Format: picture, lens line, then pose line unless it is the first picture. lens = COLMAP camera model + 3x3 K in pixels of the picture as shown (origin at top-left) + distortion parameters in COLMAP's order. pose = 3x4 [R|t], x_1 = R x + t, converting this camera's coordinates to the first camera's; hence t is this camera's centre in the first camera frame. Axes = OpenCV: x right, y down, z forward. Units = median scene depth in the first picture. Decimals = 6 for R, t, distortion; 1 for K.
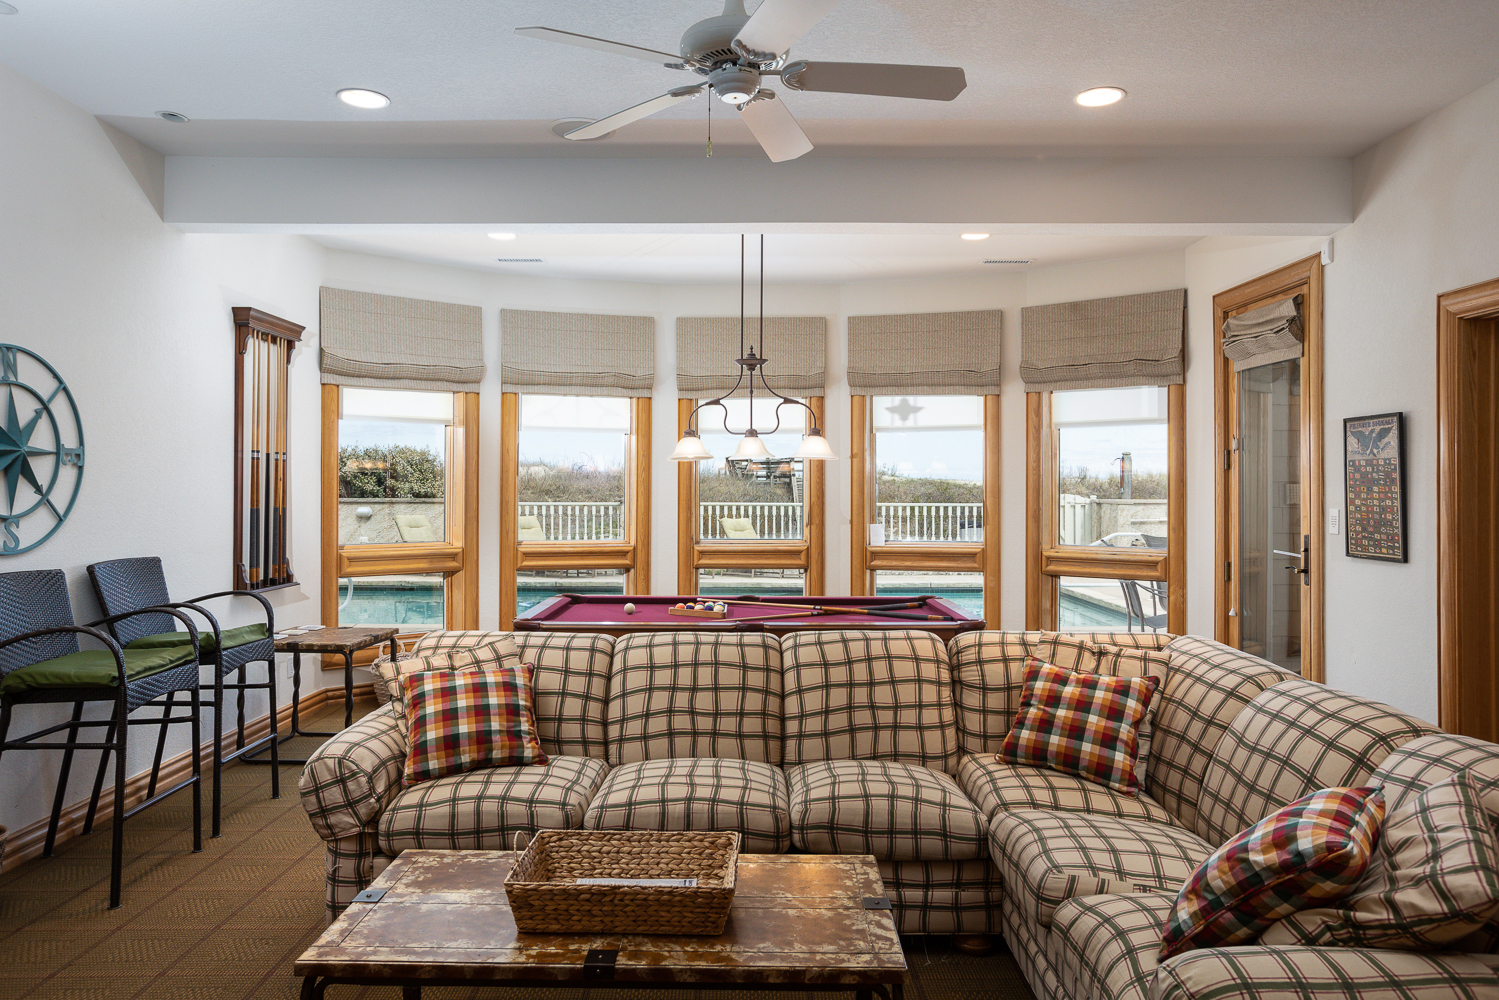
lens RADIAL K [[989.1, 0, 750.7], [0, 989.1, 494.5], [0, 0, 1]] dist [-0.003392, 0.005285]
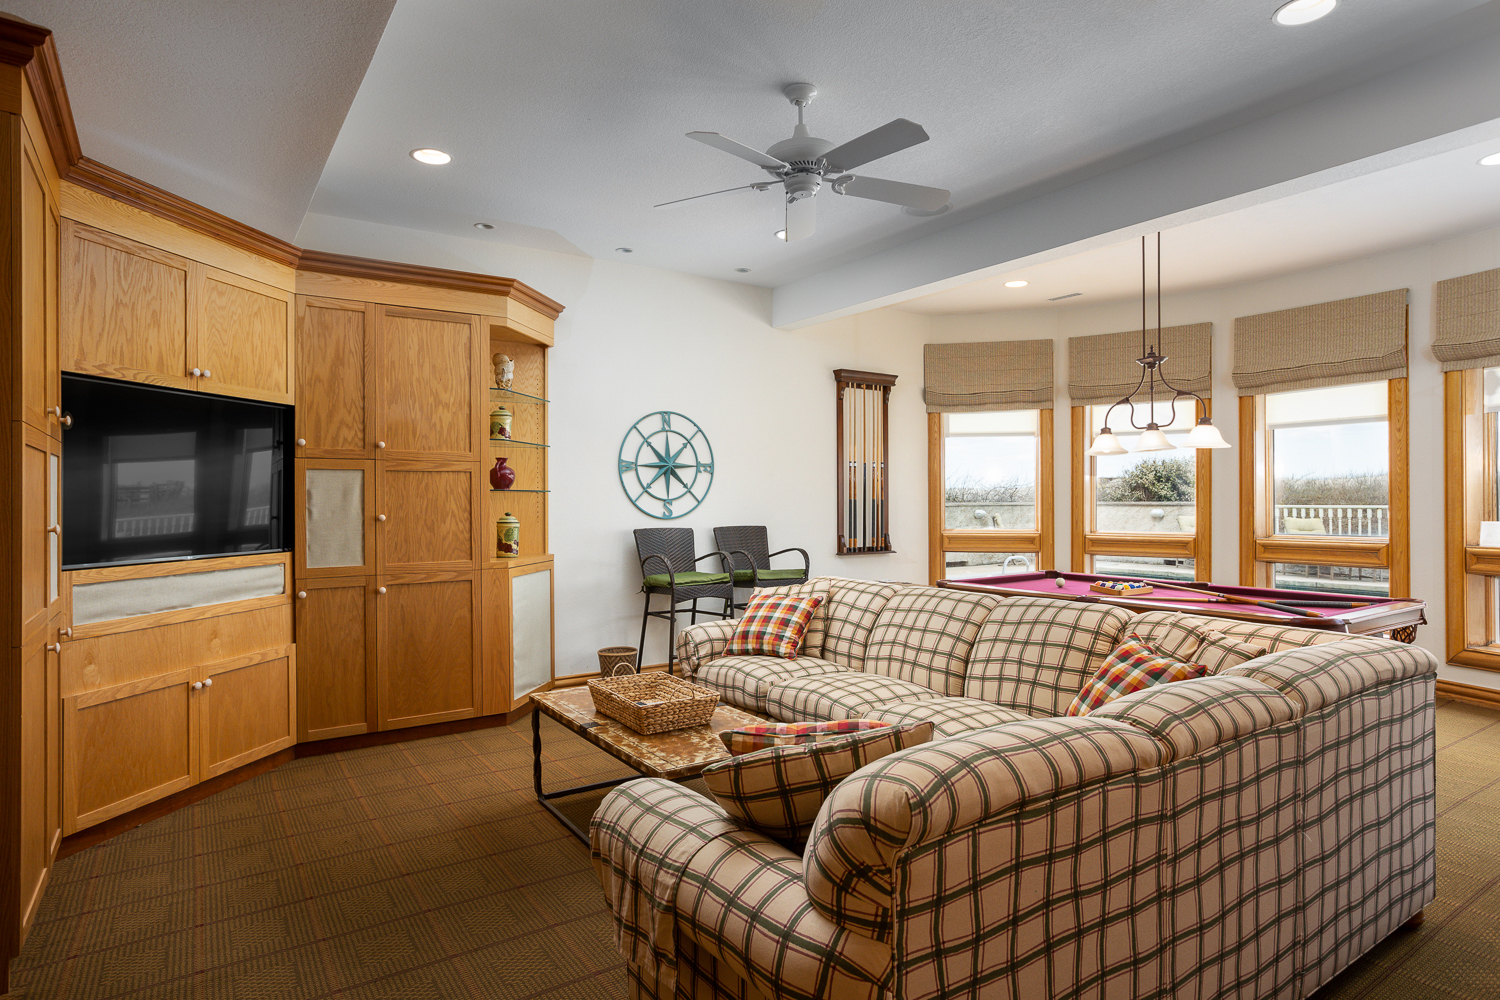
lens RADIAL K [[851.3, 0, 779.4], [0, 851.3, 495.3], [0, 0, 1]] dist [-0.002341, -0.000104]
pose [[0.594106, -0.007692, -0.804350, 0.675139], [-0.000612, 0.999950, -0.010015, 0.028662], [0.804387, 0.006442, 0.594071, 0.172978]]
